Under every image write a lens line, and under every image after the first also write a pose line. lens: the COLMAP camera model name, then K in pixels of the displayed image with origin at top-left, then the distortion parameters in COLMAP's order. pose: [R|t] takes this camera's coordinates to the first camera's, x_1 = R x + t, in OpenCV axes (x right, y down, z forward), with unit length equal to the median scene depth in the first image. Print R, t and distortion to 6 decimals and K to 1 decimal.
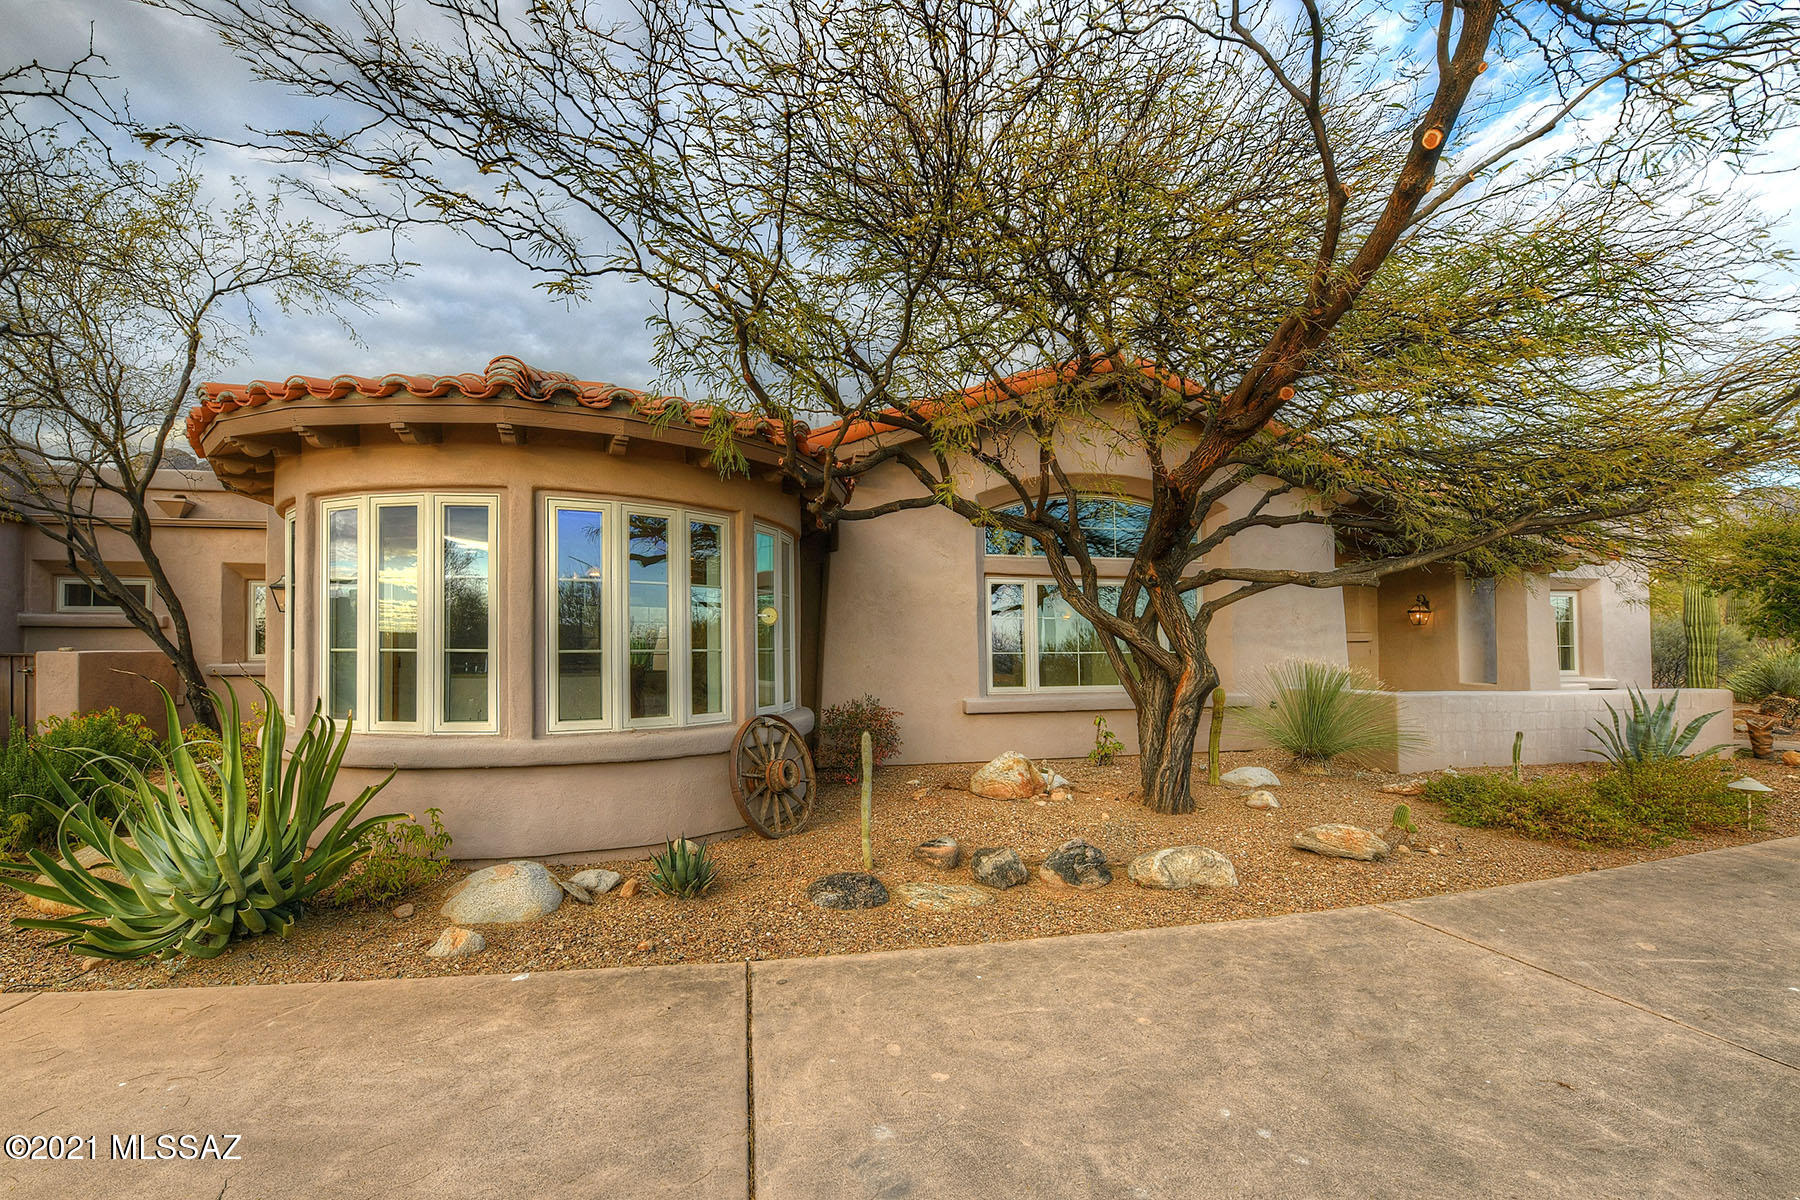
lens RADIAL K [[792.4, 0, 900.7], [0, 792.4, 615.4], [0, 0, 1]] dist [-0.015492, -0.000959]
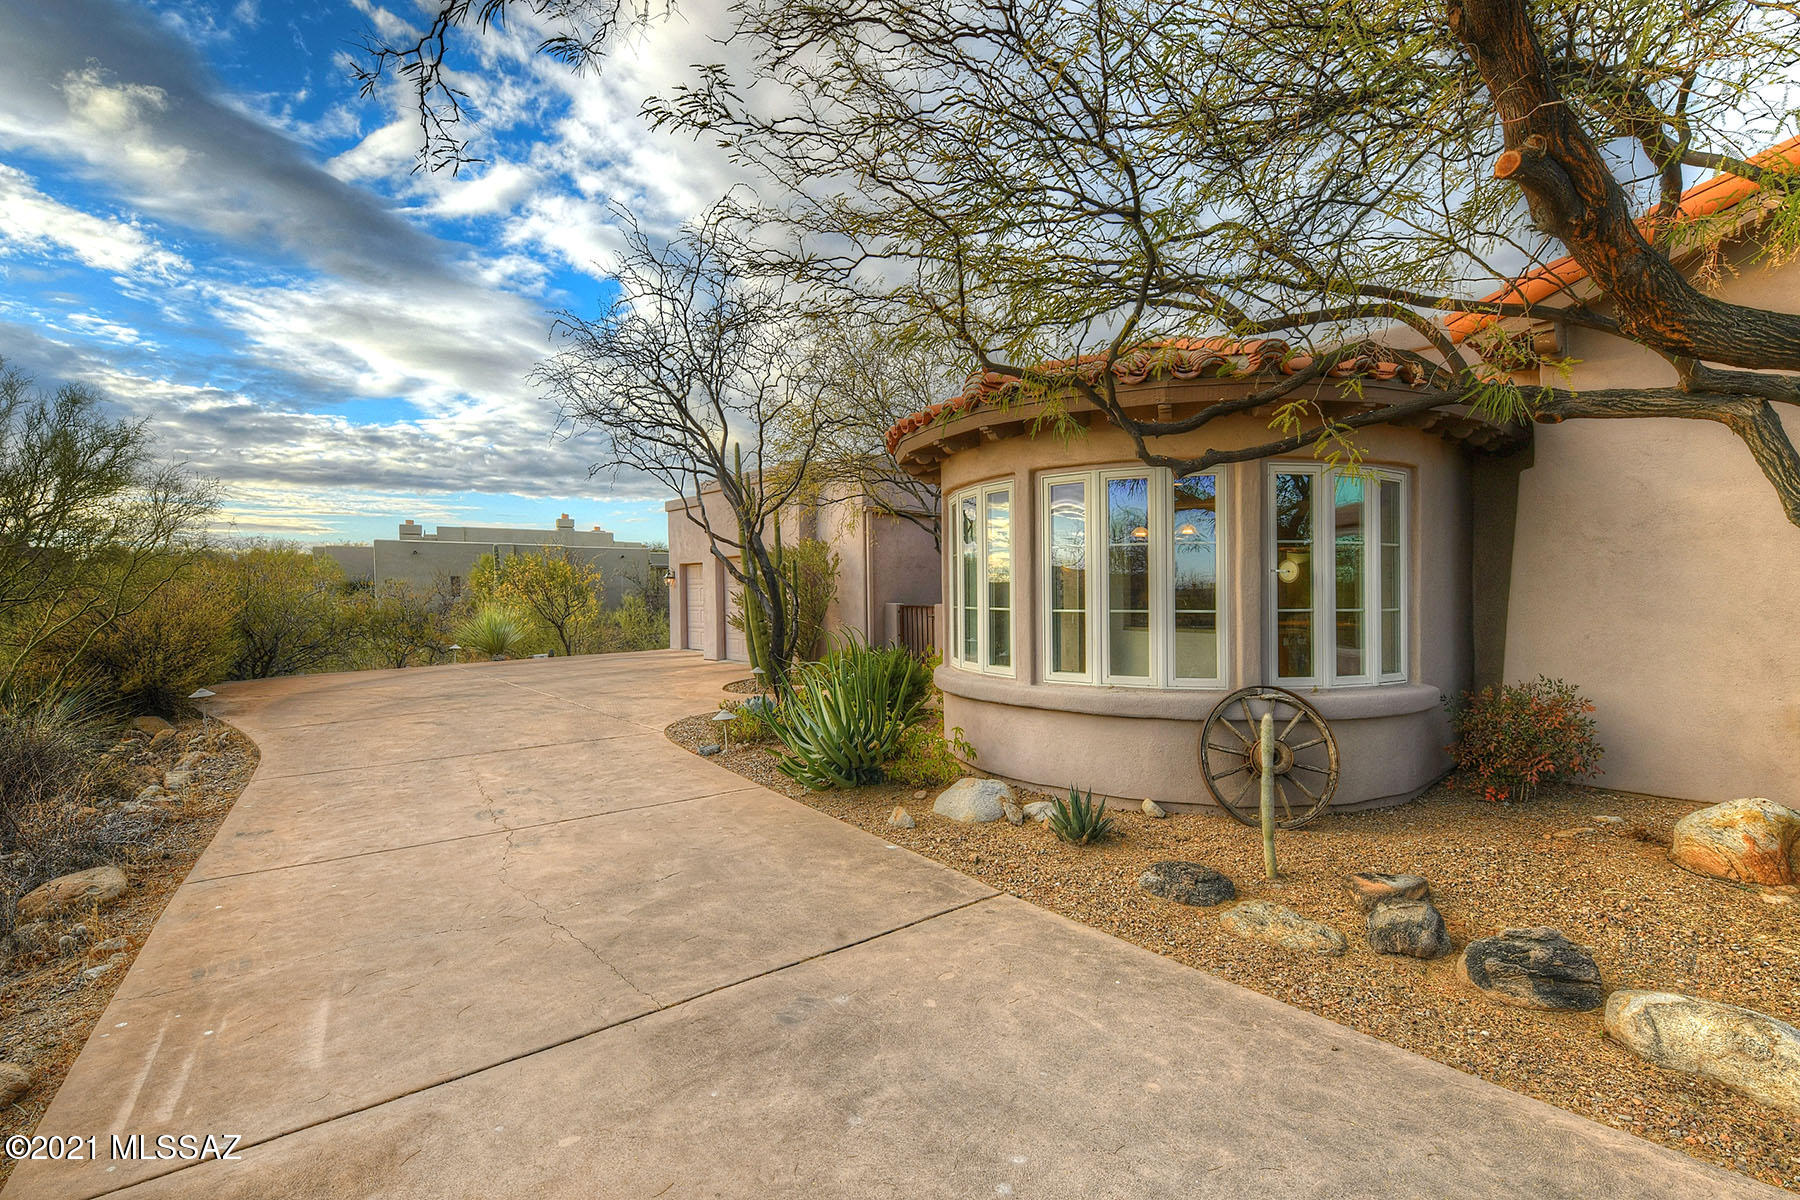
lens RADIAL K [[948.9, 0, 900.3], [0, 948.9, 599.0], [0, 0, 1]] dist [-0.019659, -0.001006]
pose [[0.359353, 0.000446, -0.933202, 0.763208], [0.038342, 0.999148, 0.015242, -0.000668], [0.932414, -0.041258, 0.359030, 0.306387]]
